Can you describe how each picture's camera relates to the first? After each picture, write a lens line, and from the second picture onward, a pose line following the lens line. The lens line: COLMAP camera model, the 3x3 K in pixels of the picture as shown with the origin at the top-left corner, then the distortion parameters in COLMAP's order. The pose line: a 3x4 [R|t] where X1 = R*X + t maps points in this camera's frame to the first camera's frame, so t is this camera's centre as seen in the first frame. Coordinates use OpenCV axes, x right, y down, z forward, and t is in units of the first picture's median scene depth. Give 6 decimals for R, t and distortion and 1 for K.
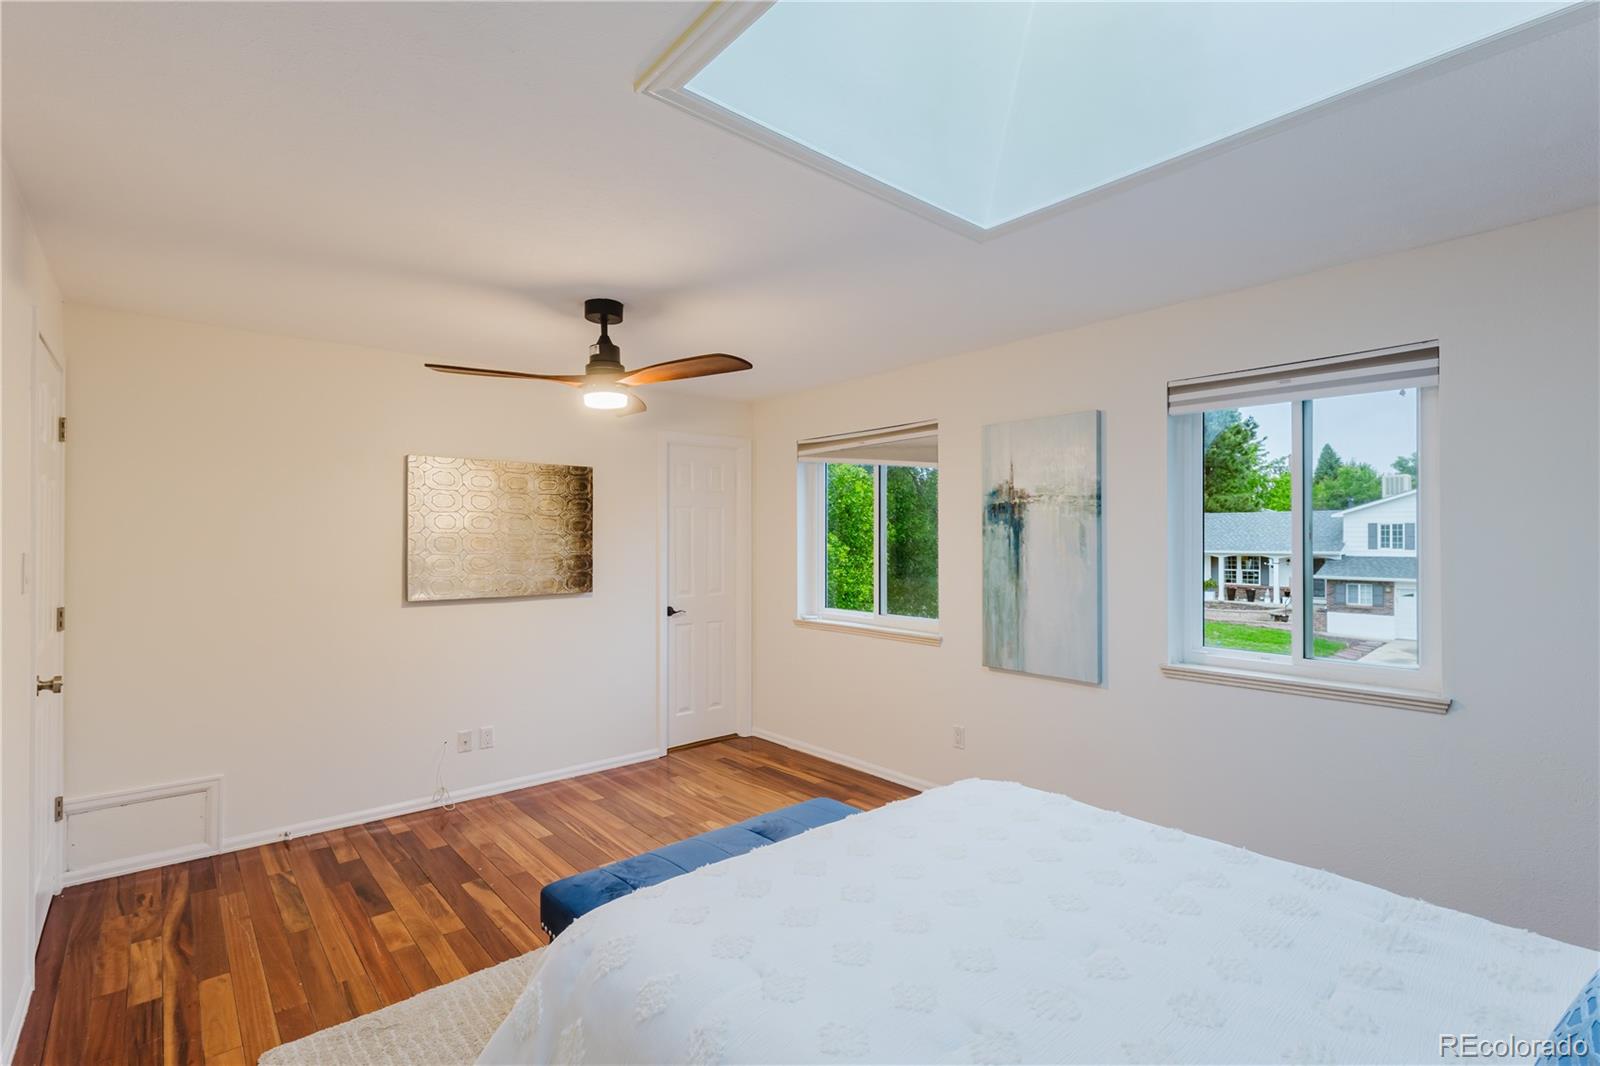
lens RADIAL K [[731.9, 0, 796.4], [0, 731.9, 533.1], [0, 0, 1]] dist [-0.003456, 0.002208]
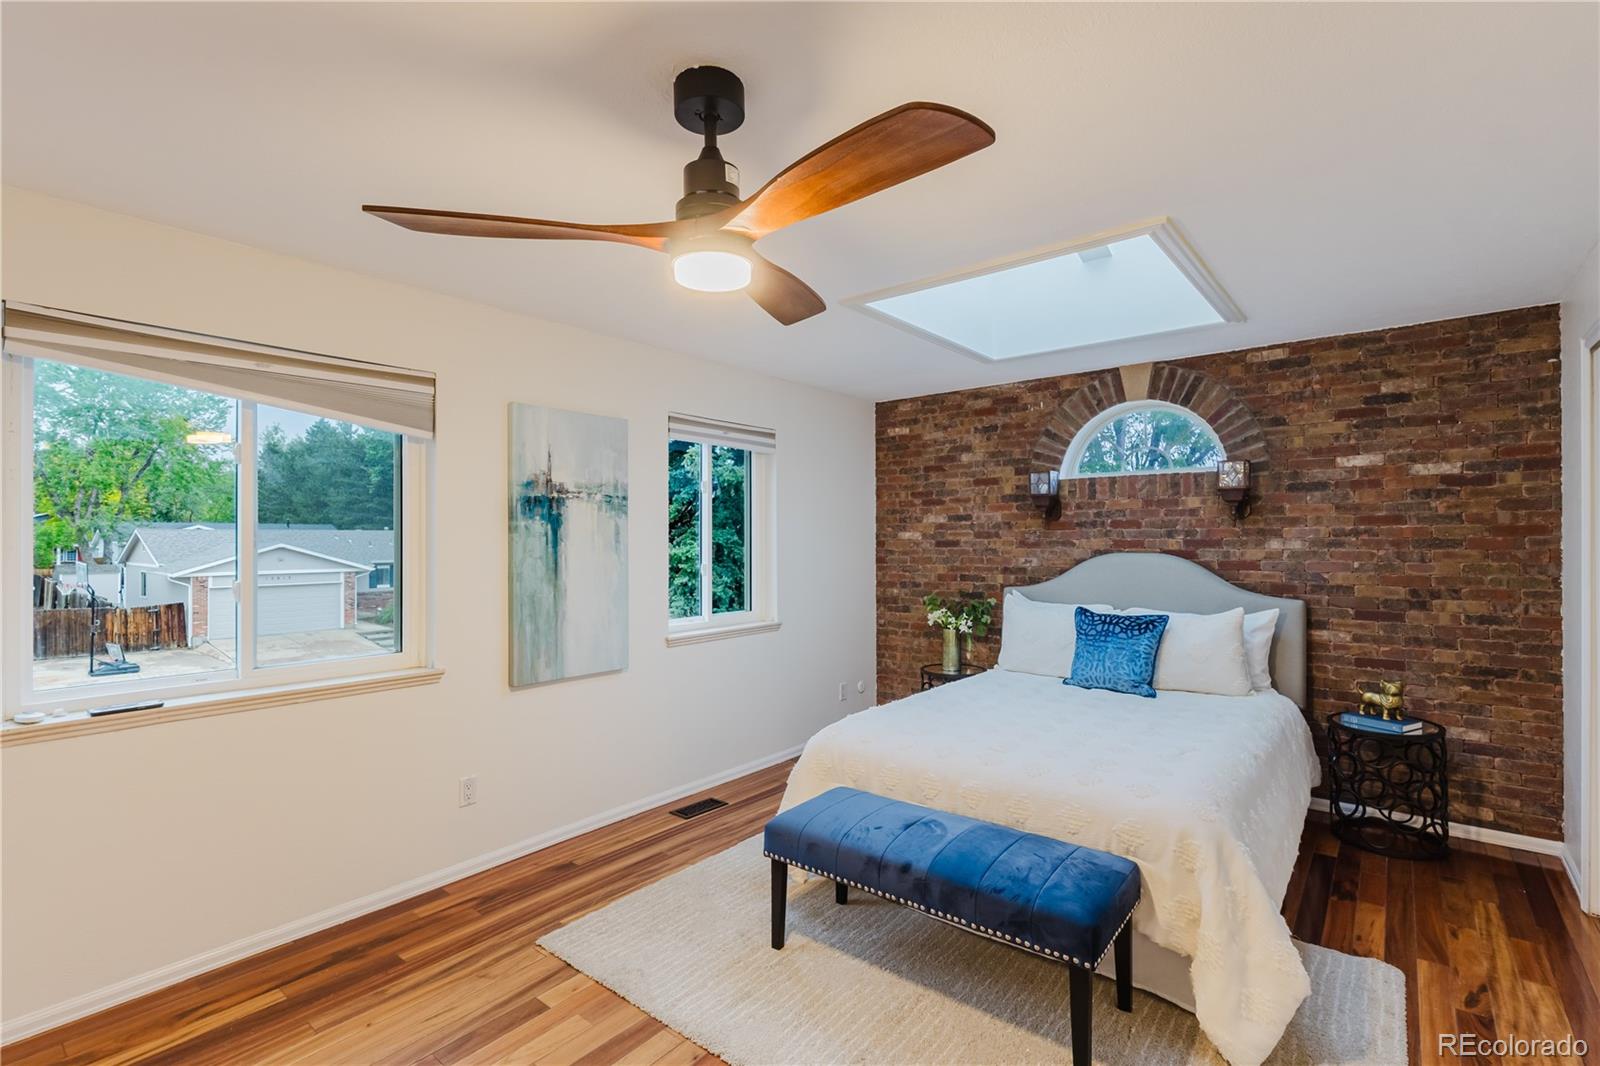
lens RADIAL K [[731.9, 0, 796.5], [0, 731.9, 536.8], [0, 0, 1]] dist [-0.003456, 0.002208]
pose [[-0.166908, 0.009536, 0.985926, -0.653924], [0.001777, 0.999955, -0.009371, 0.017665], [-0.985971, 0.000188, -0.166918, 0.848997]]
